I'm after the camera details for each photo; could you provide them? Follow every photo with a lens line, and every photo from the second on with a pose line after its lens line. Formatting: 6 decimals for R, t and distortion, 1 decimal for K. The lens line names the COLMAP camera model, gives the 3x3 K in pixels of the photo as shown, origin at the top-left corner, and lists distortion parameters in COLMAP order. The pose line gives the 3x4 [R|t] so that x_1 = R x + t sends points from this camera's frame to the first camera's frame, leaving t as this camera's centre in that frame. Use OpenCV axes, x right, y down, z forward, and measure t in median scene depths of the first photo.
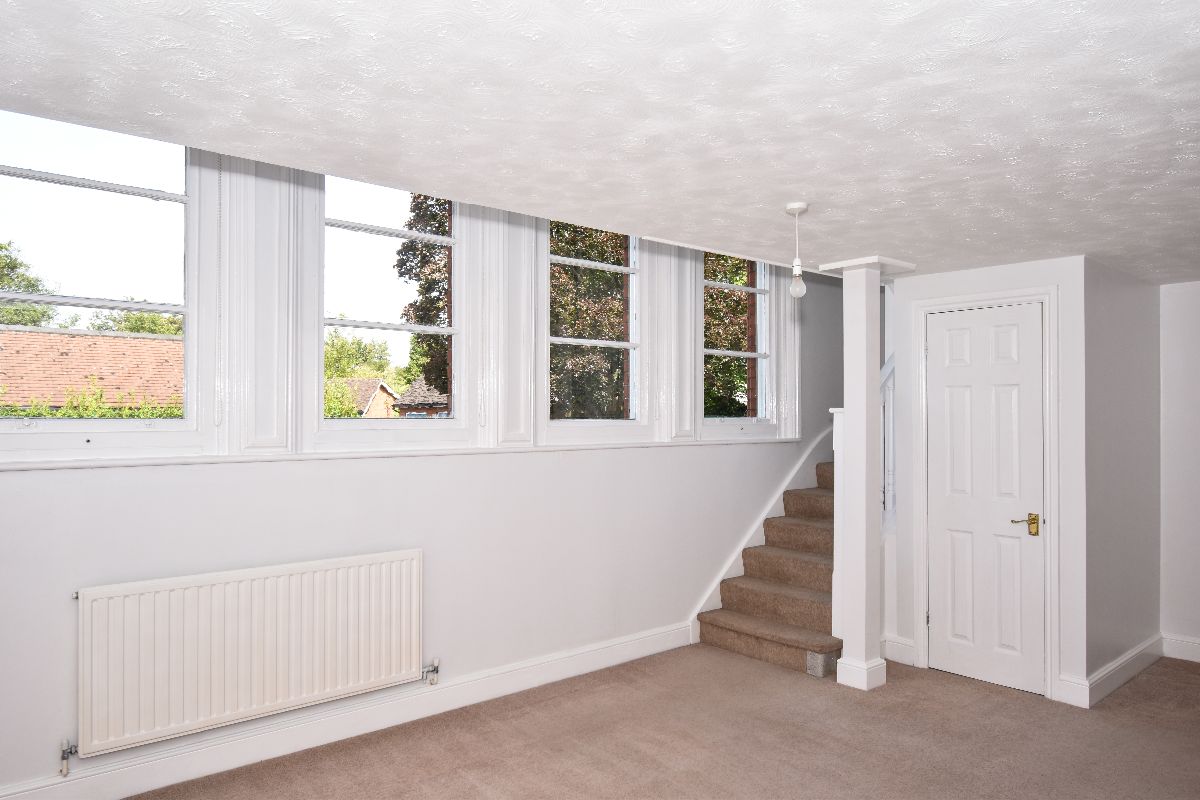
lens RADIAL K [[801.9, 0, 604.7], [0, 801.9, 398.7], [0, 0, 1]] dist [-0.037028, -0.014100]
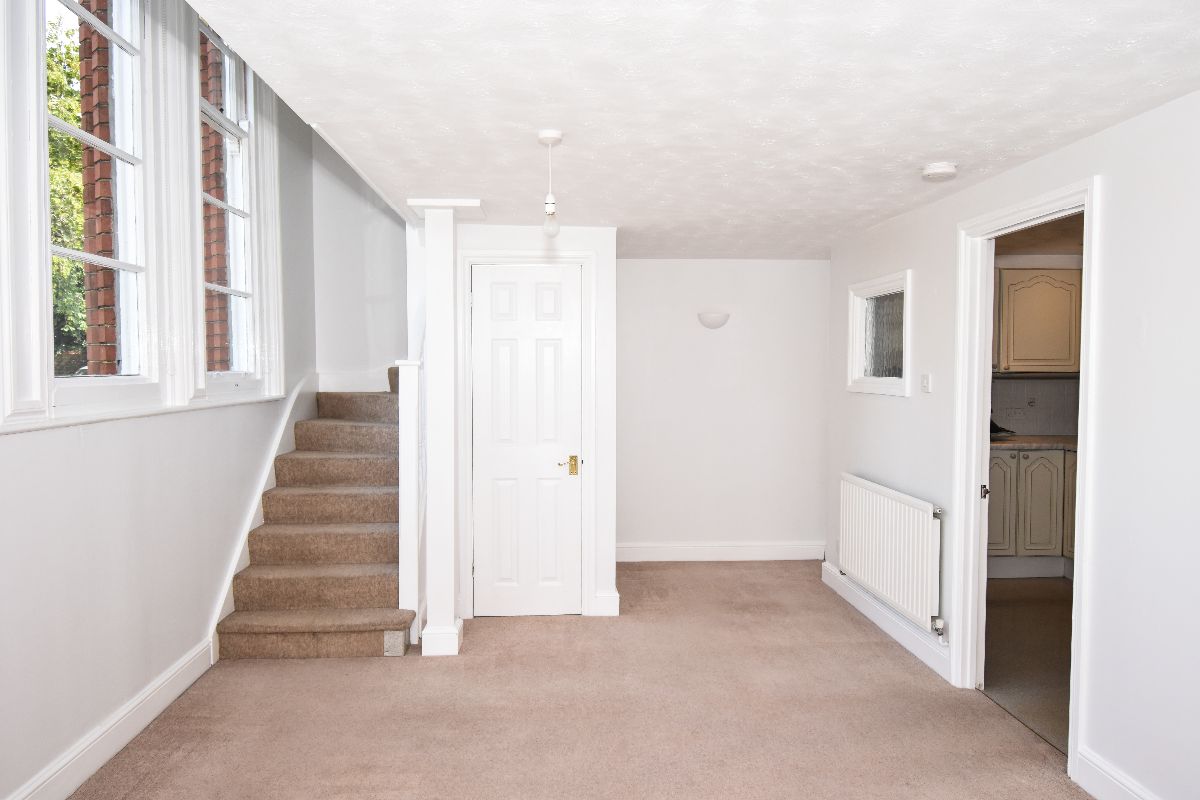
lens RADIAL K [[801.9, 0, 608.0], [0, 801.9, 398.0], [0, 0, 1]] dist [-0.037028, -0.014100]
pose [[0.582233, -0.035081, 0.812265, -0.318576], [-0.011930, 0.998592, 0.051679, 0.005614], [-0.812934, -0.039780, 0.580995, 0.288142]]
